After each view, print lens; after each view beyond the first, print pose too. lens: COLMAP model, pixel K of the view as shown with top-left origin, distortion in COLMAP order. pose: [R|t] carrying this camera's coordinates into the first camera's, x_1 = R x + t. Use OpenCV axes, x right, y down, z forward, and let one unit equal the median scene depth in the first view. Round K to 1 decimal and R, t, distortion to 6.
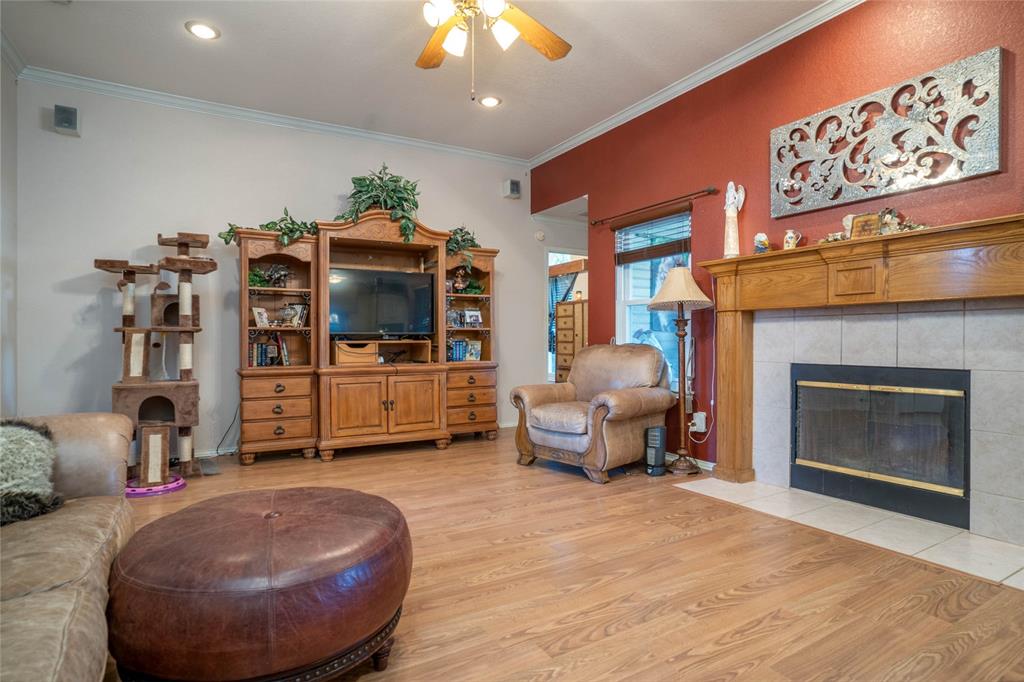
lens RADIAL K [[539.7, 0, 517.8], [0, 539.7, 343.3], [0, 0, 1]] dist [-0.058803, 0.031164]
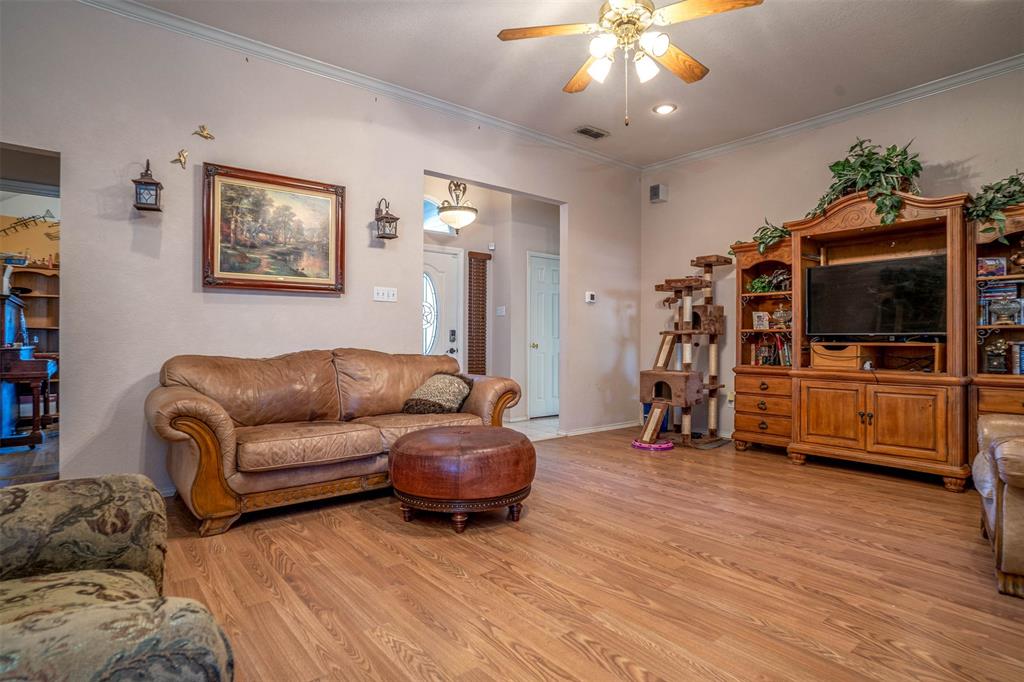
lens RADIAL K [[539.7, 0, 506.0], [0, 539.7, 342.0], [0, 0, 1]] dist [-0.058803, 0.031164]
pose [[0.138287, 0.006341, -0.990372, 0.702902], [-0.010581, 0.999932, 0.004924, -0.005582], [0.990336, 0.009798, 0.138345, 0.430918]]
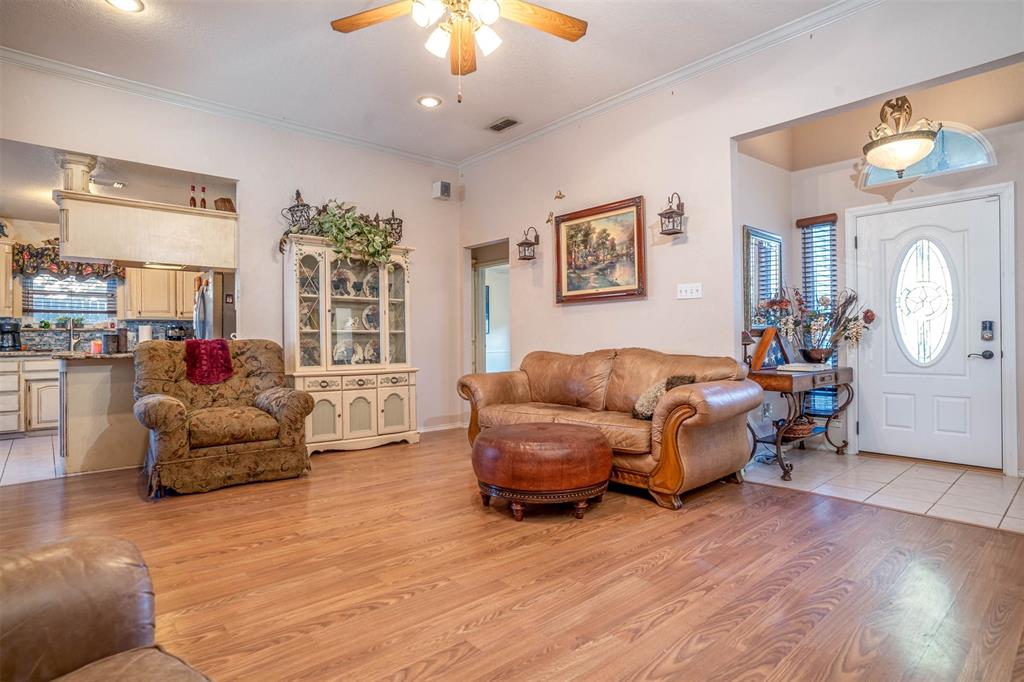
lens RADIAL K [[539.7, 0, 514.9], [0, 539.7, 343.8], [0, 0, 1]] dist [-0.058803, 0.031164]
pose [[-0.982173, 0.010174, -0.187705, 0.004431], [0.007686, 0.999873, 0.013976, -0.011309], [0.187823, 0.012285, -0.982126, 1.433178]]
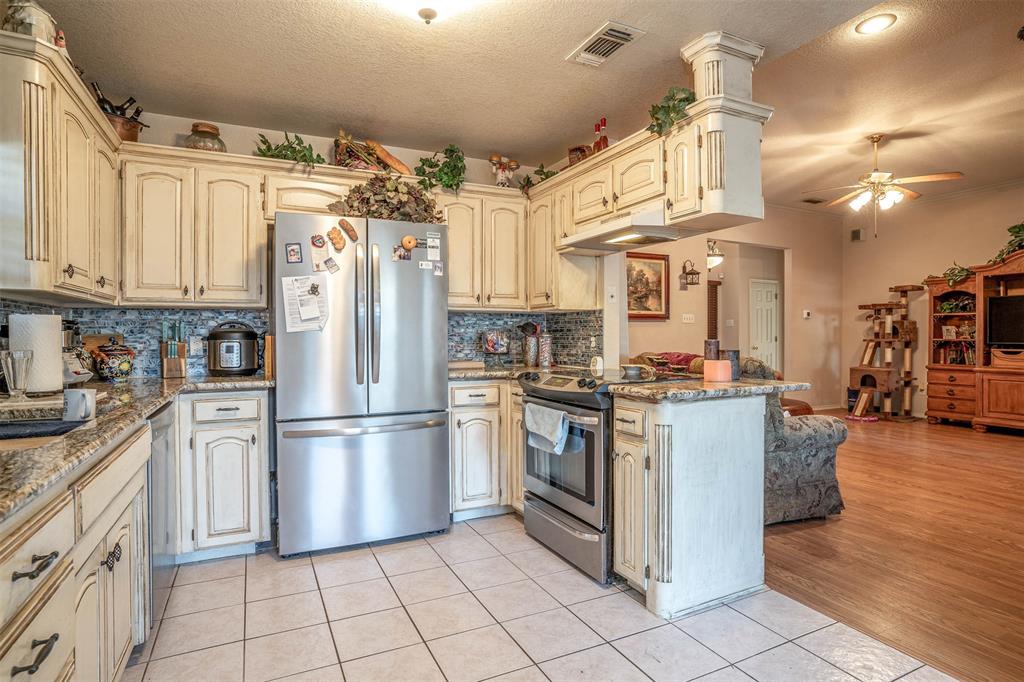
lens RADIAL K [[539.7, 0, 502.1], [0, 539.7, 340.5], [0, 0, 1]] dist [-0.058803, 0.031164]
pose [[-0.095455, 0.012330, -0.995357, 1.525032], [-0.007656, 0.999885, 0.013121, -0.046286], [0.995404, 0.008873, -0.095350, -0.191301]]
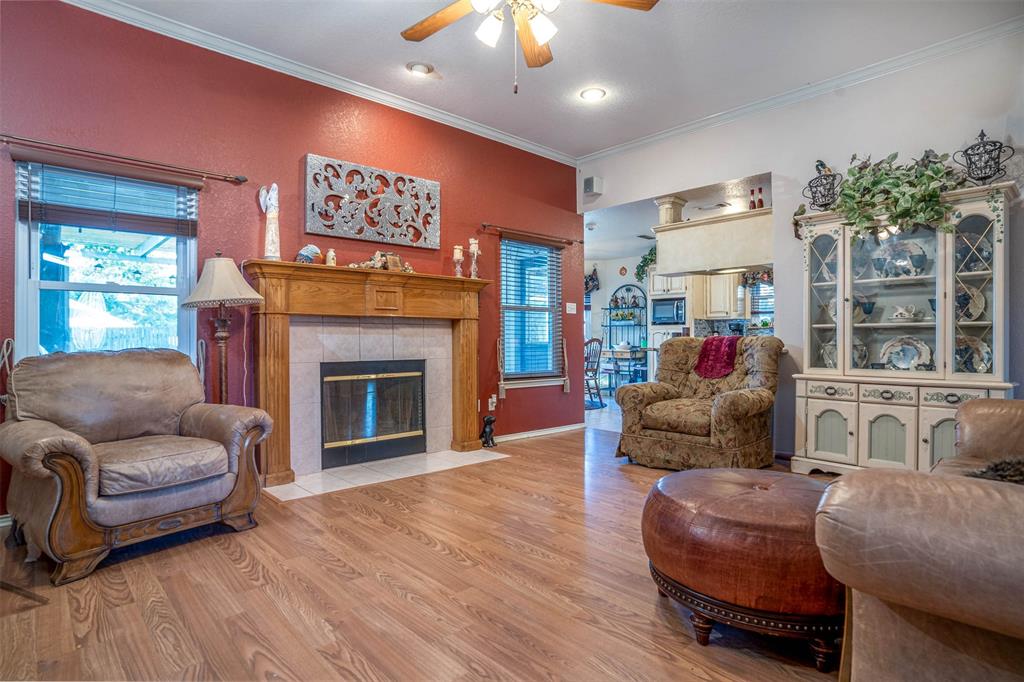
lens RADIAL K [[539.7, 0, 503.7], [0, 539.7, 339.7], [0, 0, 1]] dist [-0.058803, 0.031164]
pose [[-0.195498, 0.005297, 0.980690, -0.732740], [0.012021, 0.999923, -0.003005, -0.004230], [-0.980630, 0.011201, -0.195546, 0.869968]]
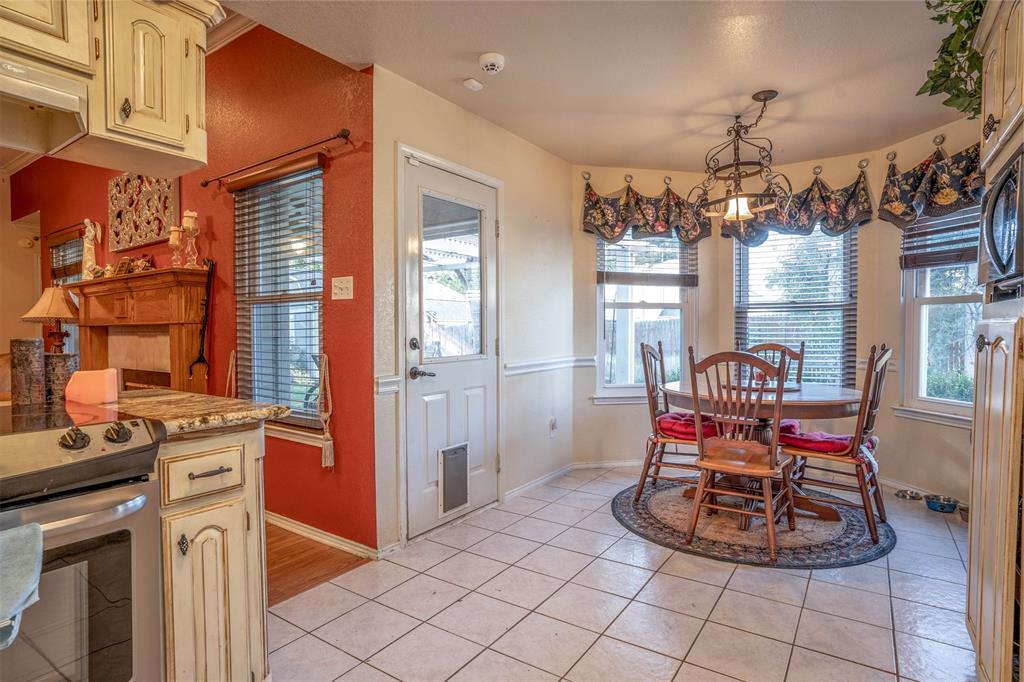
lens RADIAL K [[539.7, 0, 508.0], [0, 539.7, 342.7], [0, 0, 1]] dist [-0.058803, 0.031164]
pose [[0.907899, -0.008093, 0.419111, 0.864820], [0.003412, 0.999923, 0.011918, -0.037884], [-0.419175, -0.009390, 0.907857, -0.552205]]
